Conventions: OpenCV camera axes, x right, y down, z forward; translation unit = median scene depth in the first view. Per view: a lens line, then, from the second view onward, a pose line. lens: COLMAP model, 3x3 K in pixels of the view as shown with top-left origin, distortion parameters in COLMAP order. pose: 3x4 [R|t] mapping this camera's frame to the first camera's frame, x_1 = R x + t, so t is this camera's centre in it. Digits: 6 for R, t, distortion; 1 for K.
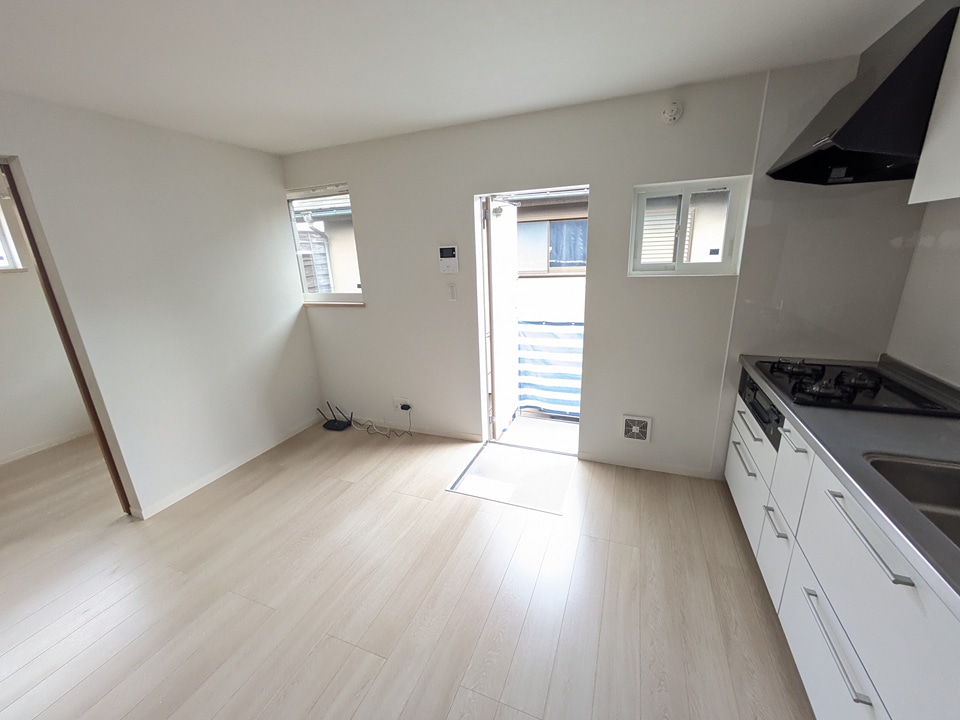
lens RADIAL K [[380.7, 0, 486.4], [0, 380.7, 362.0], [0, 0, 1]] dist [-0.006817, 0.000958]
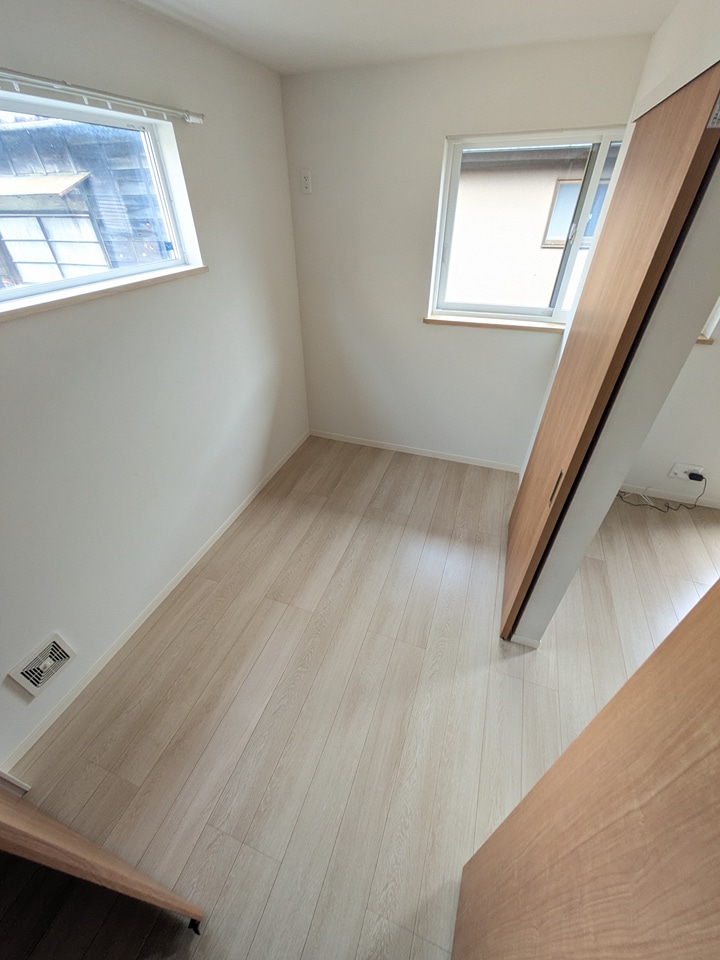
lens RADIAL K [[380.7, 0, 363.1], [0, 380.7, 488.6], [0, 0, 1]] dist [-0.006817, 0.000958]
pose [[0.999119, 0.002156, 0.041917, -1.079657], [-0.017724, 0.926940, 0.374790, -0.163879], [-0.038046, -0.375203, 0.926162, 0.325798]]
